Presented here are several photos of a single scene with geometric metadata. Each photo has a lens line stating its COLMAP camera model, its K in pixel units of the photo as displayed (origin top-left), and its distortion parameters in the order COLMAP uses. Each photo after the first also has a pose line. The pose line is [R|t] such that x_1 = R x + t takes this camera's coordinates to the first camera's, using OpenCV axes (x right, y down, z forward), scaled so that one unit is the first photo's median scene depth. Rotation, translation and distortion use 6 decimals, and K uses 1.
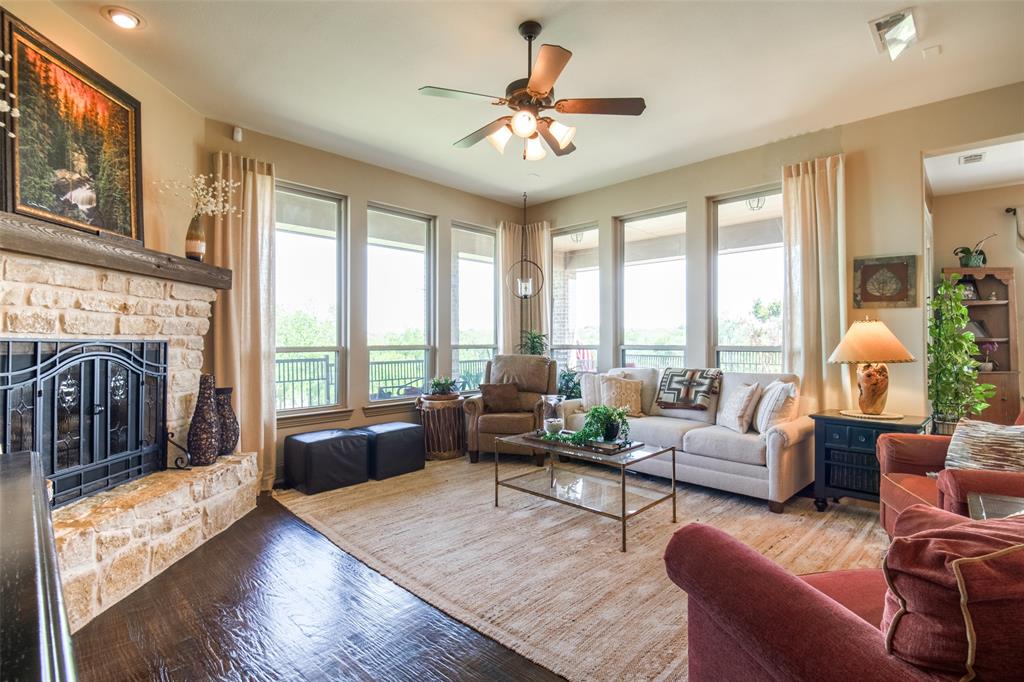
lens RADIAL K [[483.3, 0, 514.2], [0, 483.3, 333.4], [0, 0, 1]] dist [-0.021176, -0.000301]
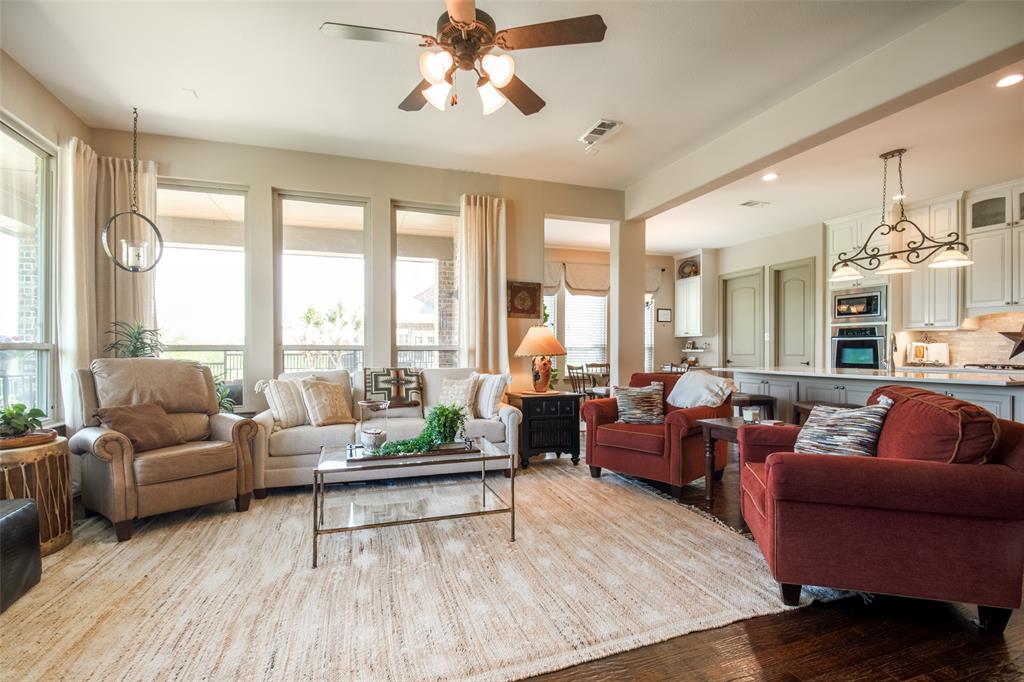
lens RADIAL K [[477.1, 0, 504.8], [0, 477.1, 346.7], [0, 0, 1]] dist [0.032296, -0.022804]
pose [[0.456504, 0.004061, 0.889712, -0.559419], [-0.014738, 0.999887, 0.002998, 0.031937], [-0.889600, -0.014481, 0.456512, 0.454188]]
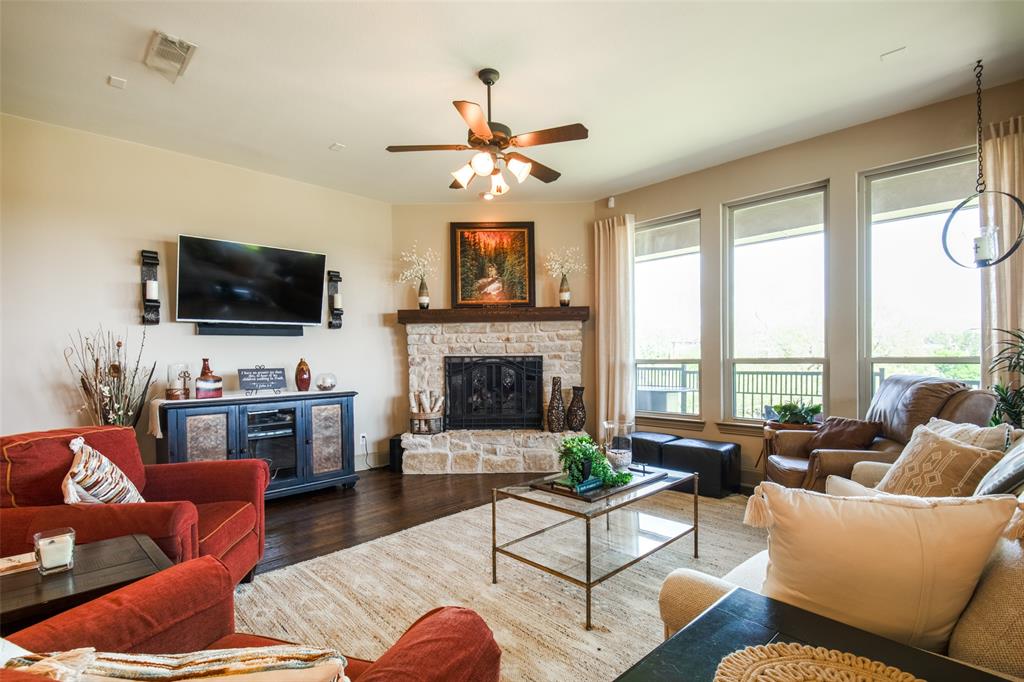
lens RADIAL K [[496.0, 0, 510.4], [0, 496.0, 358.2], [0, 0, 1]] dist [0.031110, -0.000224]
pose [[-0.029185, 0.007972, -0.999542, 0.970708], [0.029576, 0.999537, 0.007109, 0.007506], [0.999136, -0.029355, -0.029407, 0.854505]]
